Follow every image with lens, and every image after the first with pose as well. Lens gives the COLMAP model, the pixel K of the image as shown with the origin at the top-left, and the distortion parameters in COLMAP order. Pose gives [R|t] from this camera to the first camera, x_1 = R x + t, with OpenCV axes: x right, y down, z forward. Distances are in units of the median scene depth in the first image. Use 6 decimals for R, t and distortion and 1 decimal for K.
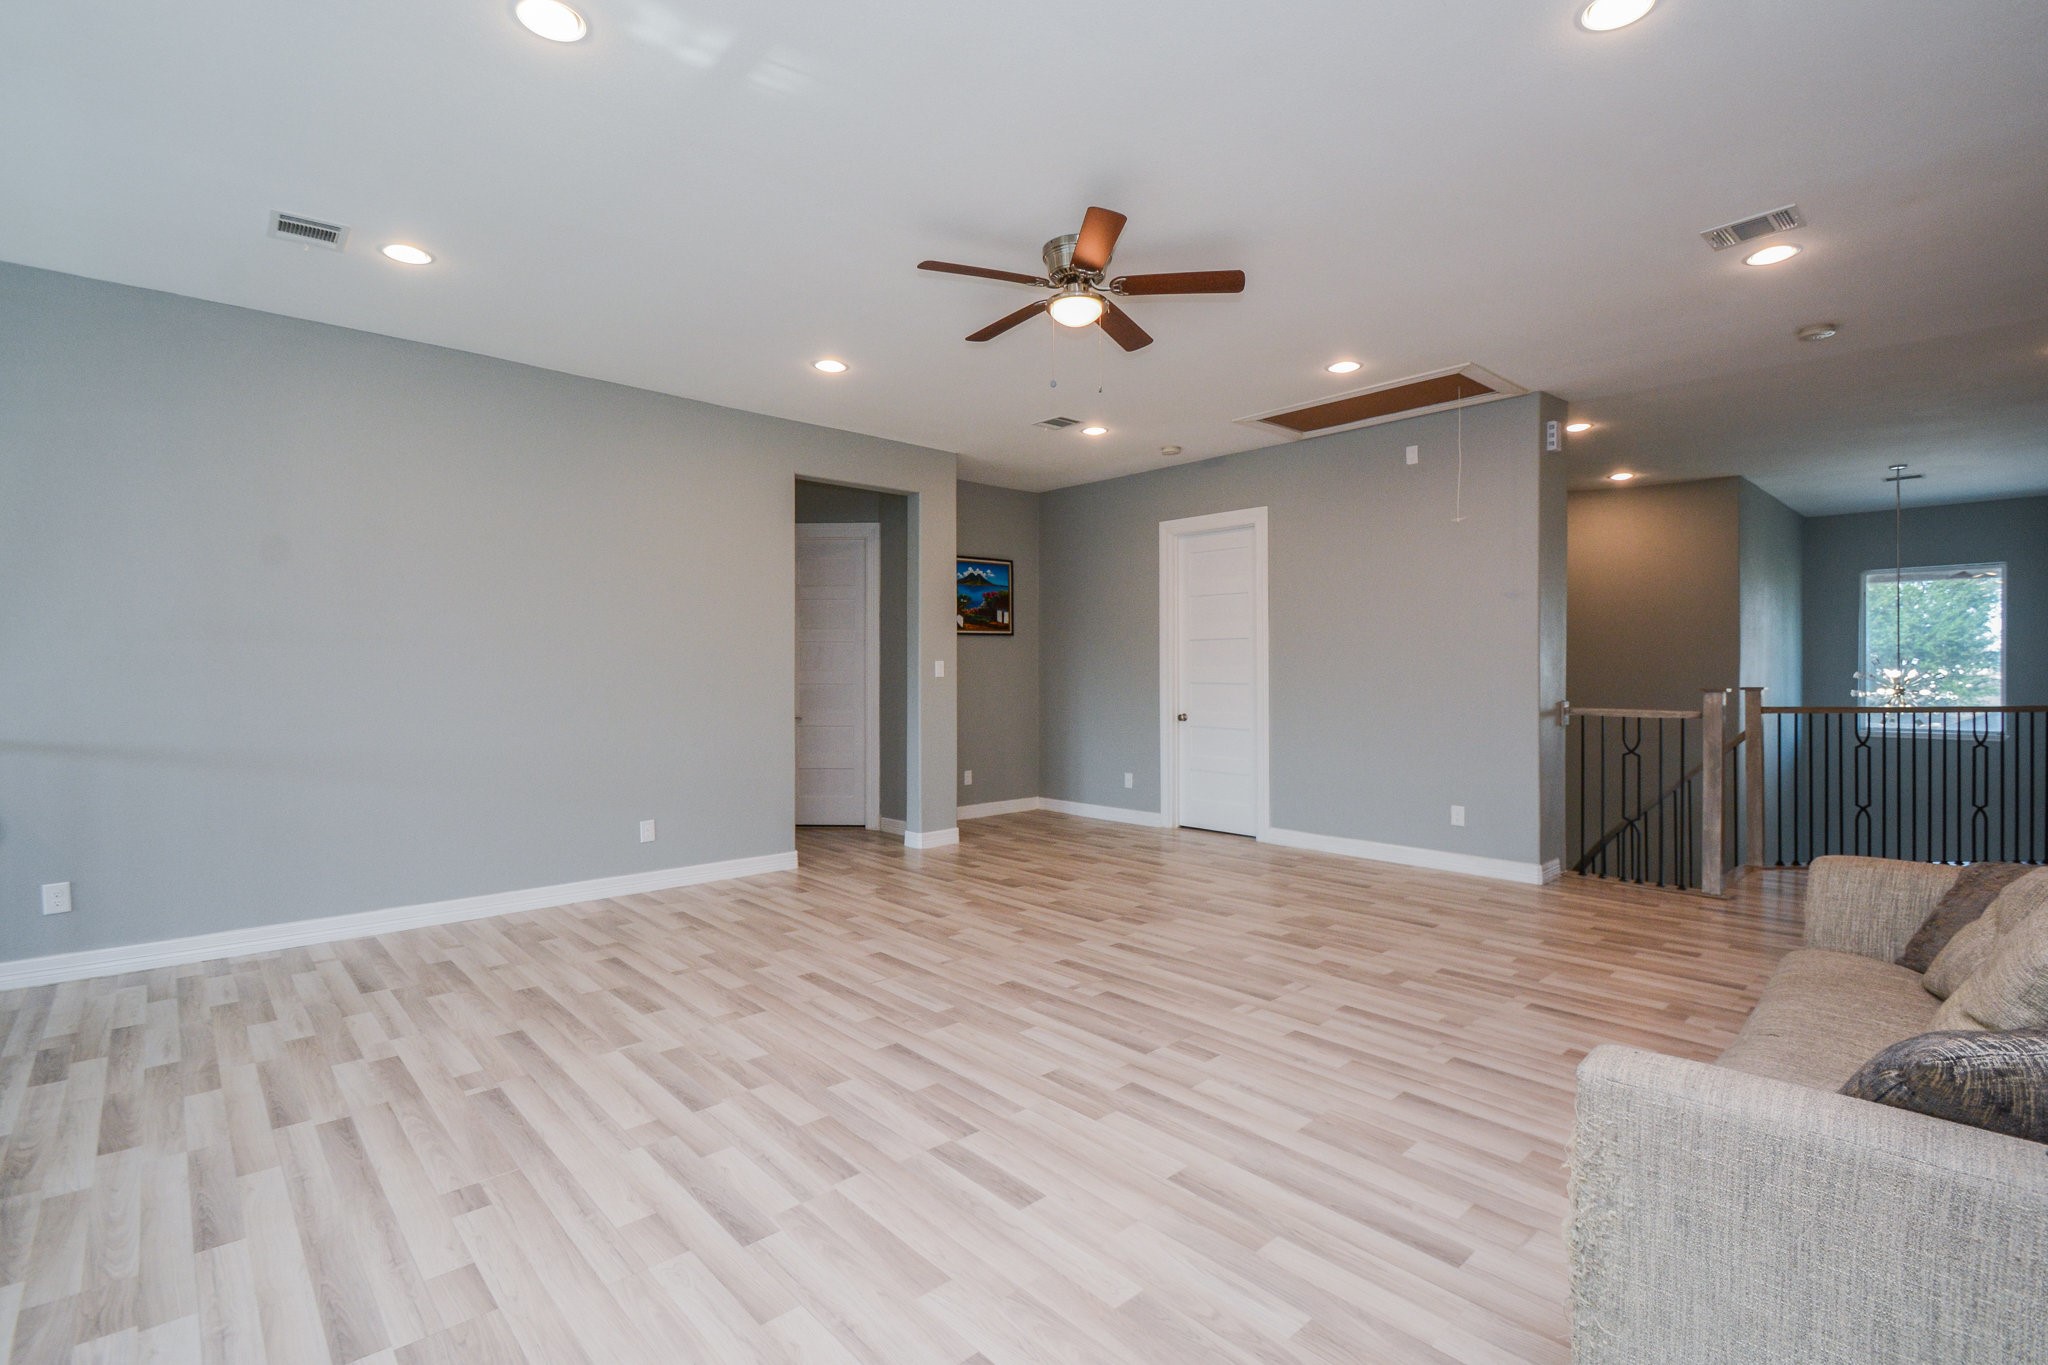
lens RADIAL K [[931.0, 0, 1023.9], [0, 931.0, 676.2], [0, 0, 1]] dist [-0.008221, -0.000985]
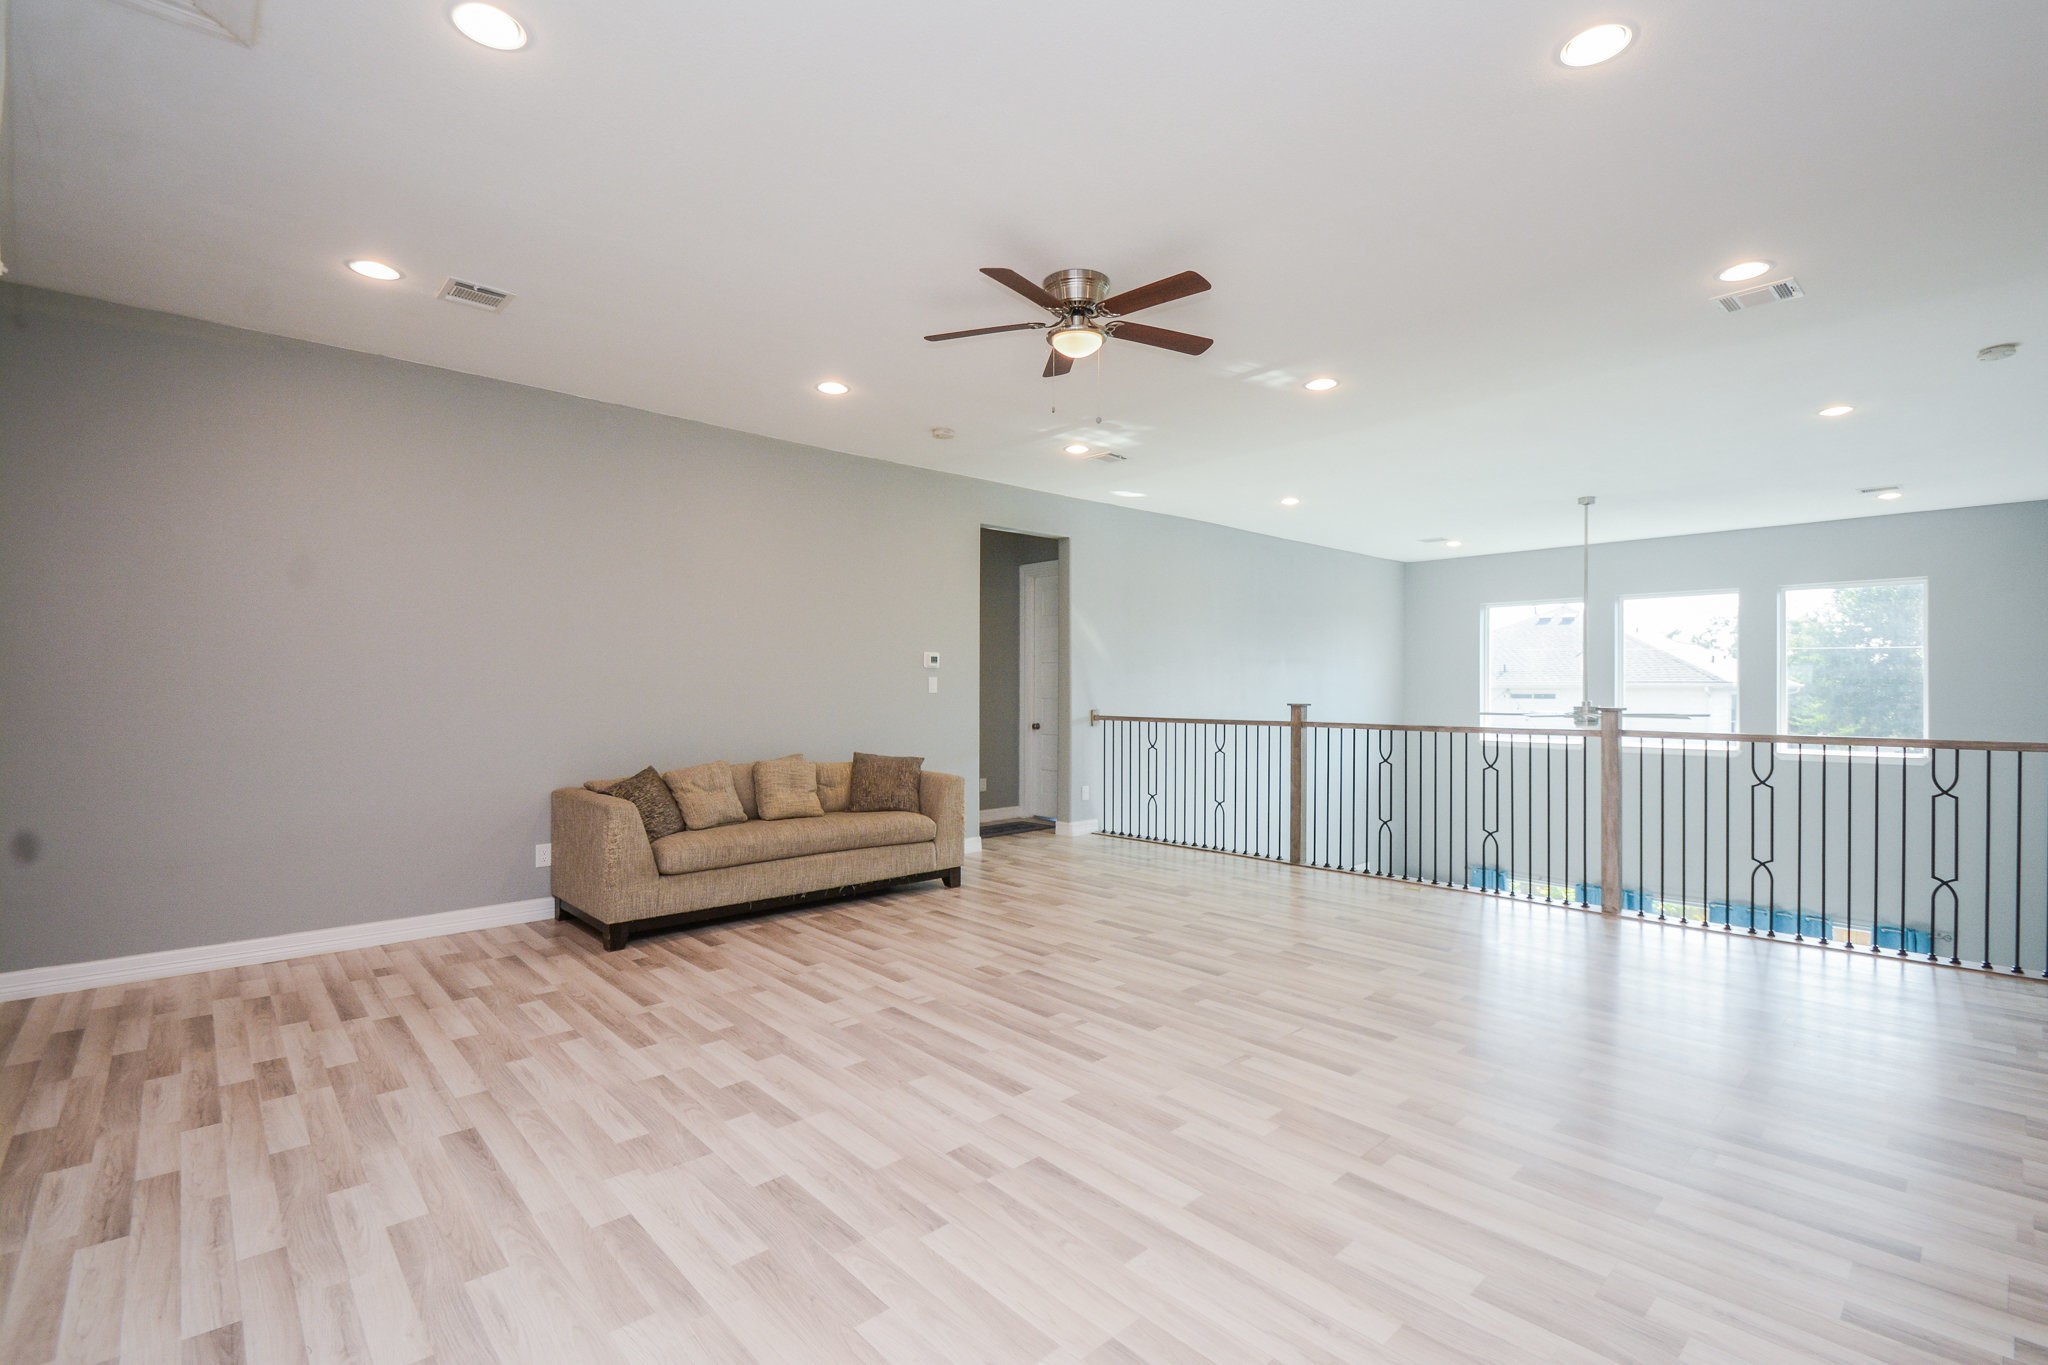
lens RADIAL K [[931.0, 0, 1023.5], [0, 931.0, 682.7], [0, 0, 1]] dist [-0.008221, -0.000985]
pose [[-0.999981, 0.005023, 0.003709, 0.114540], [0.005039, 0.999978, 0.004415, -0.016491], [-0.003687, 0.004433, -0.999983, 2.075224]]
